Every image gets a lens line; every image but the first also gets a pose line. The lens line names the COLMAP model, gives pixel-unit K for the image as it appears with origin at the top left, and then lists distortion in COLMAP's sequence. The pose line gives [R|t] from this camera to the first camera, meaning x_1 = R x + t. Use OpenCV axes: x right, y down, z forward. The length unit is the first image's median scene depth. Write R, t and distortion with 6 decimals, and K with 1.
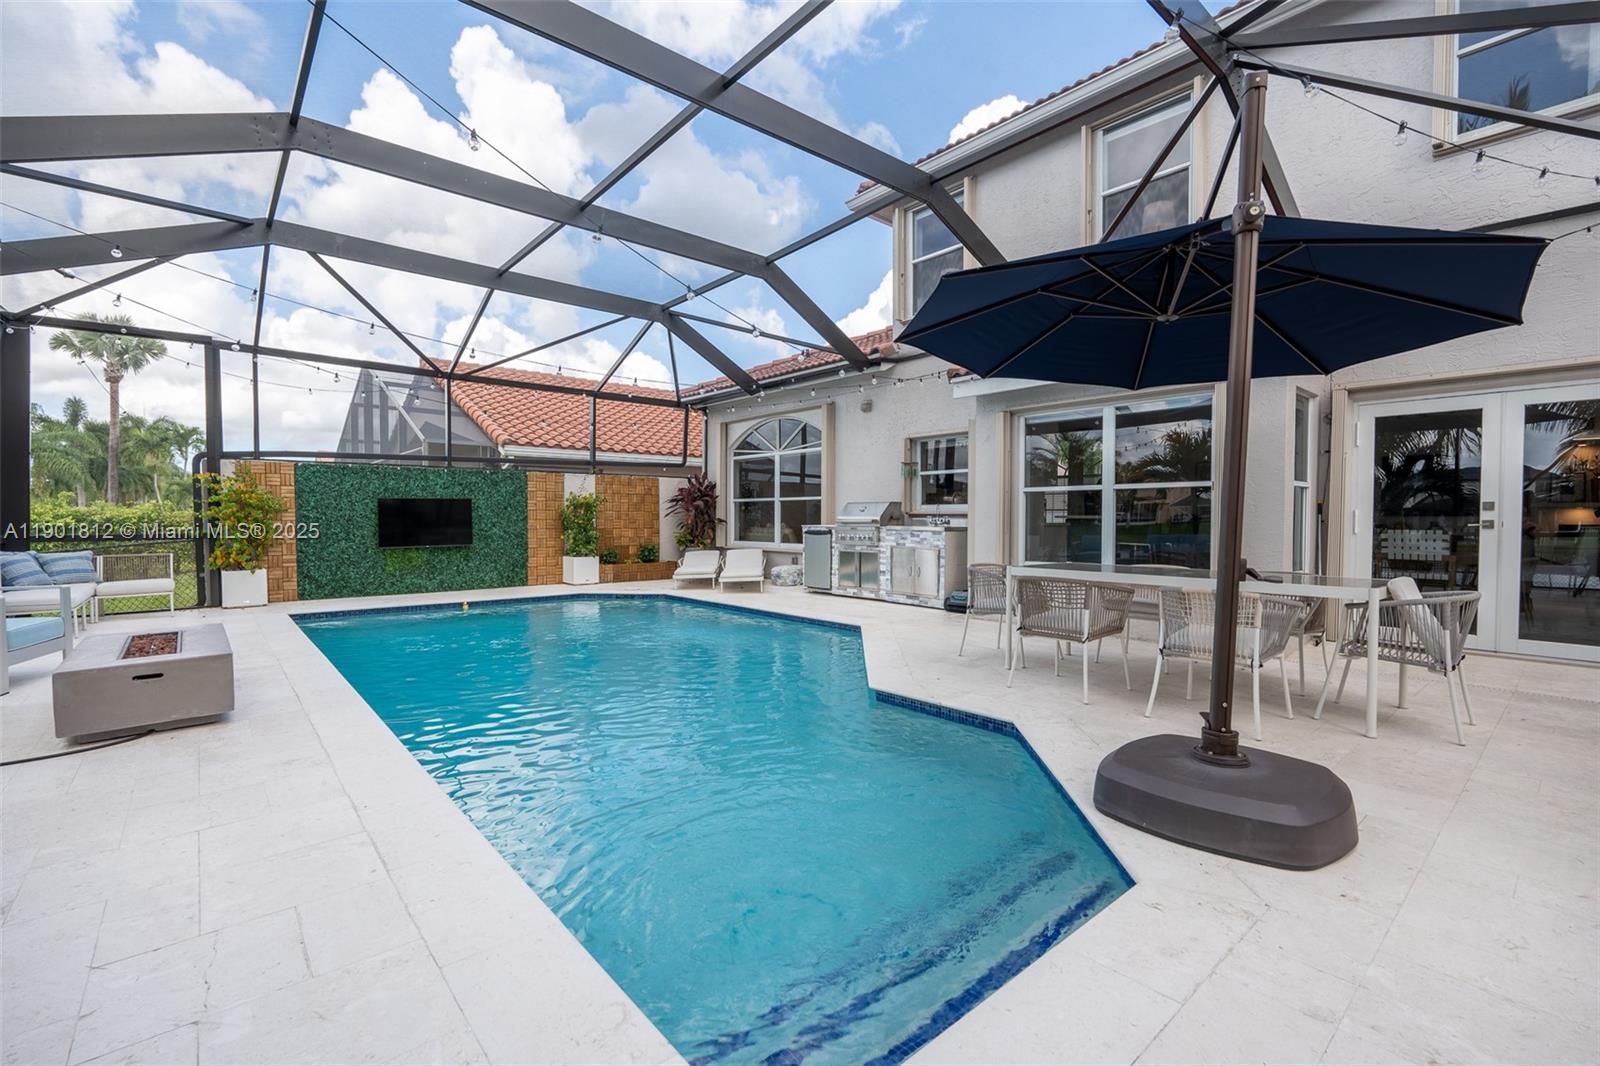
lens RADIAL K [[697.6, 0, 801.5], [0, 697.6, 539.9], [0, 0, 1]] dist [-0.008683, 0.000257]
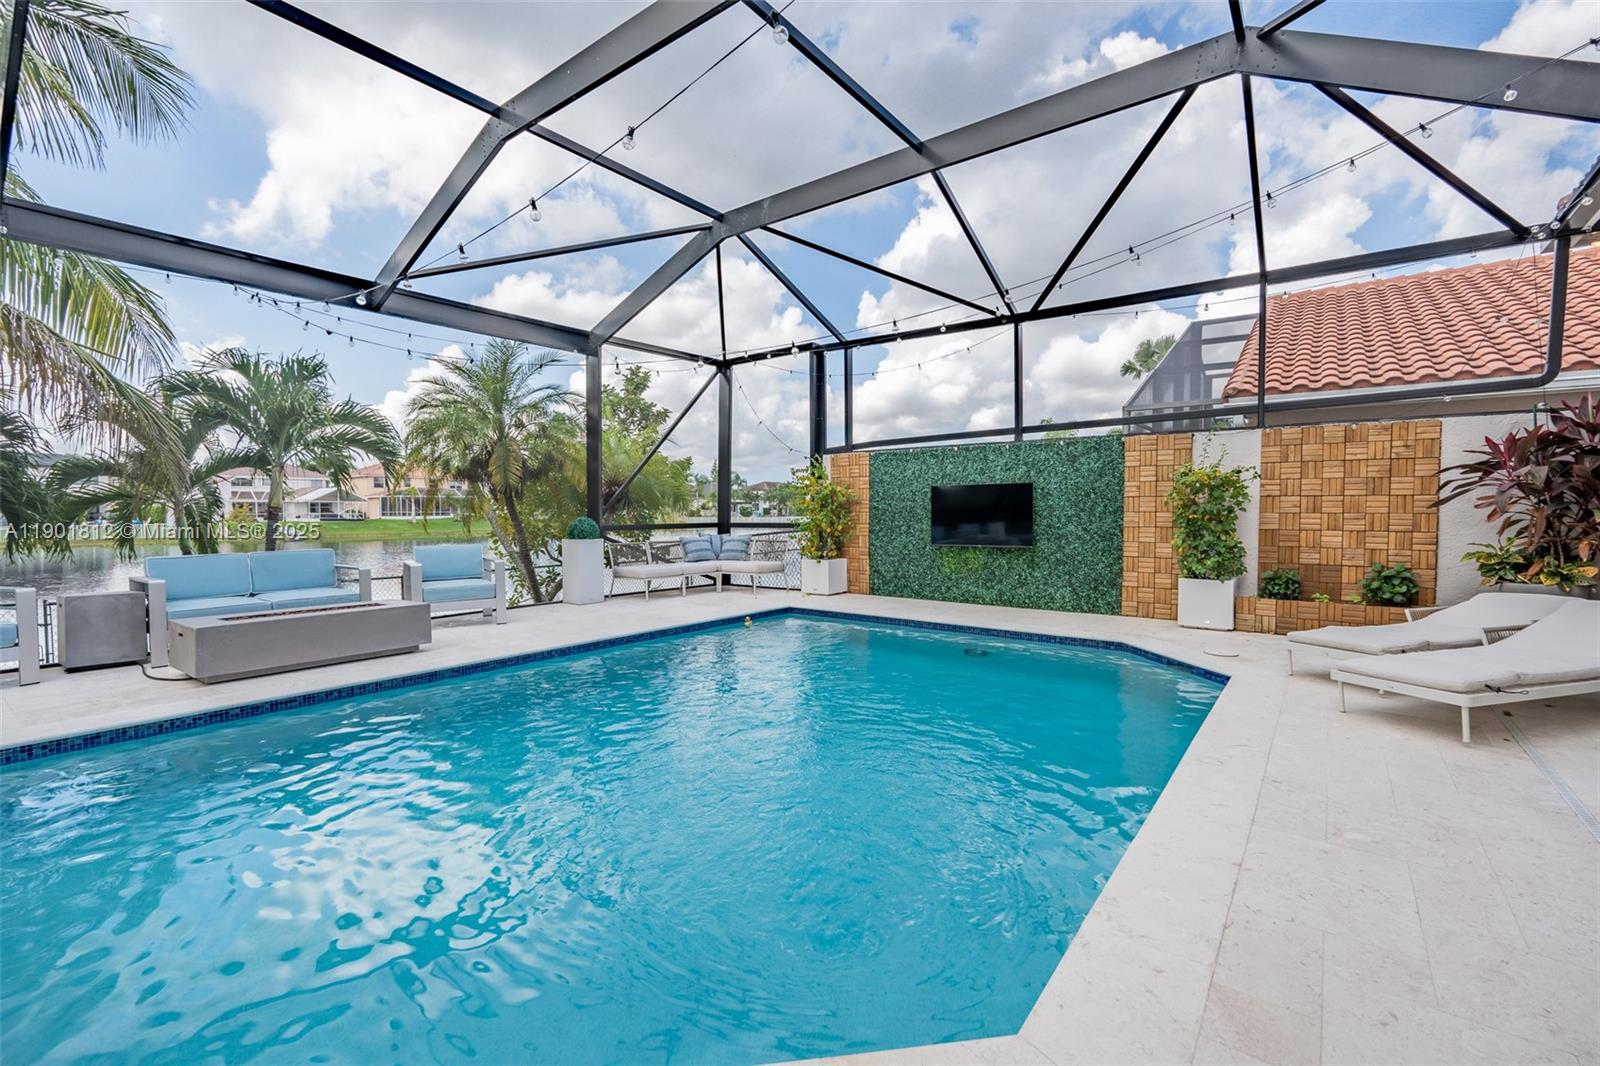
lens RADIAL K [[697.6, 0, 804.2], [0, 697.6, 524.6], [0, 0, 1]] dist [-0.008683, 0.000257]
pose [[0.207048, 0.021216, -0.978101, 0.184263], [-0.028571, 0.999470, 0.015631, -0.020732], [0.977914, 0.024709, 0.207544, 0.630478]]
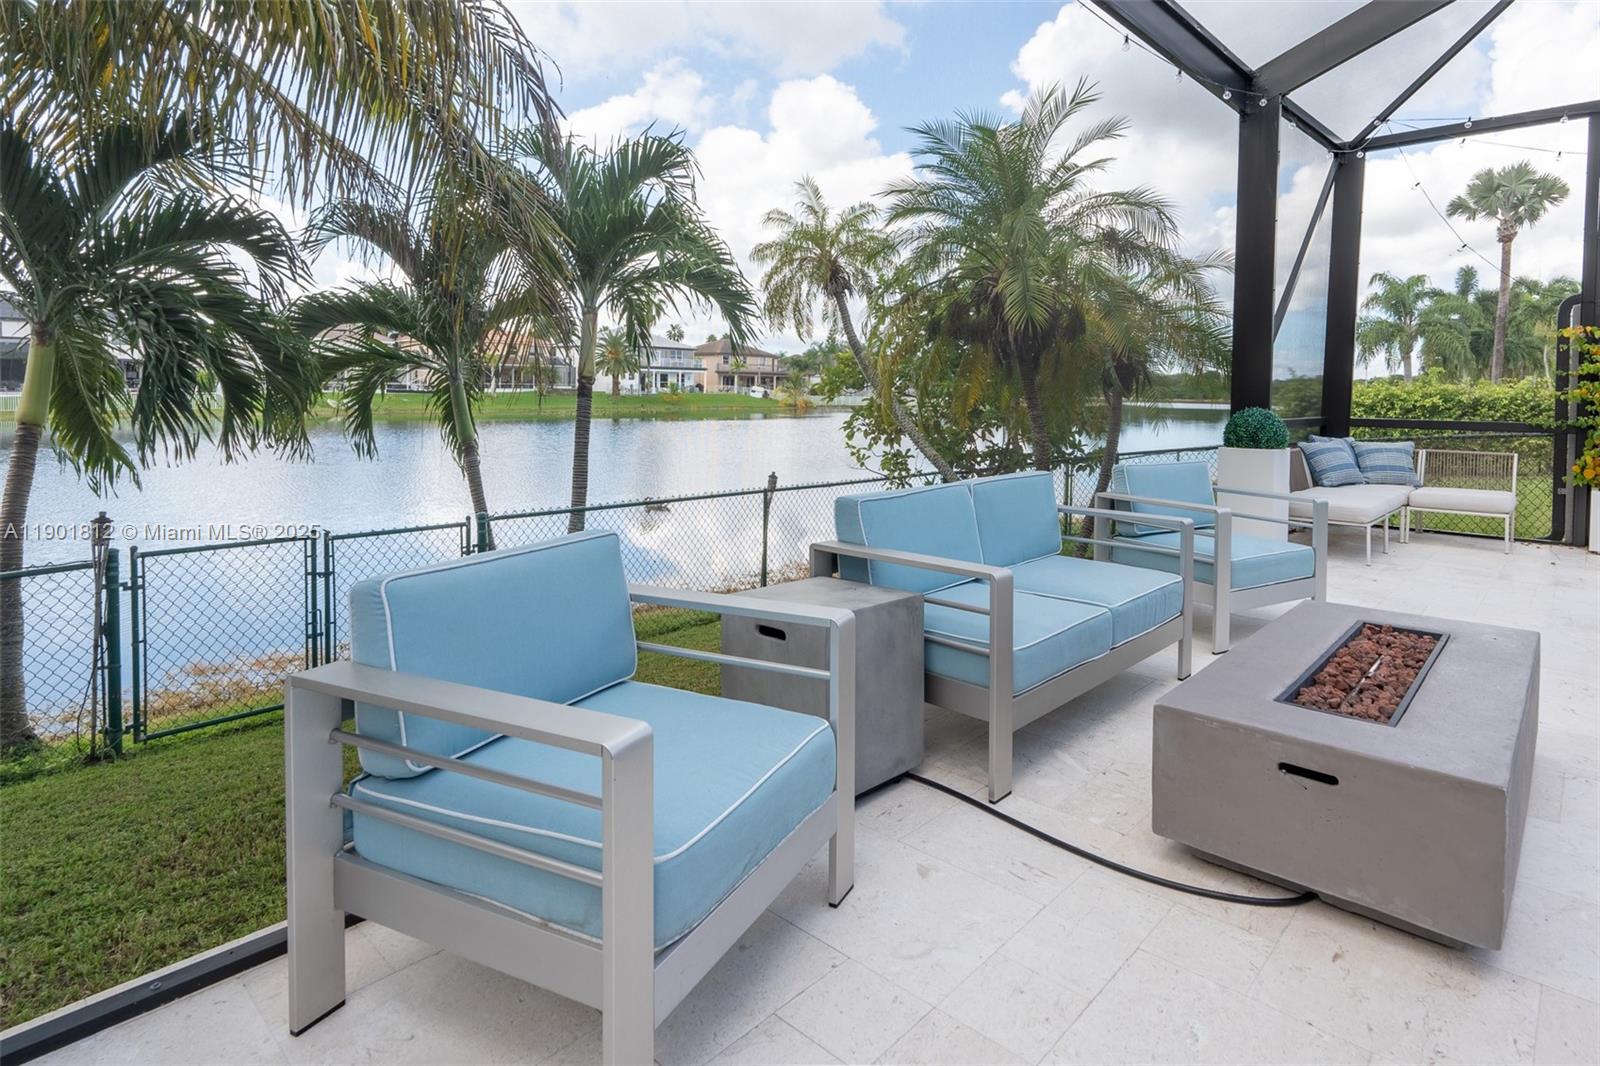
lens RADIAL K [[846.7, 0, 850.7], [0, 846.7, 416.2], [0, 0, 1]] dist [-0.001325, -0.000814]
pose [[0.129073, 0.035816, -0.990988, -0.161926], [-0.047836, 0.998409, 0.029854, -0.007622], [0.990481, 0.043551, 0.130581, 0.219219]]
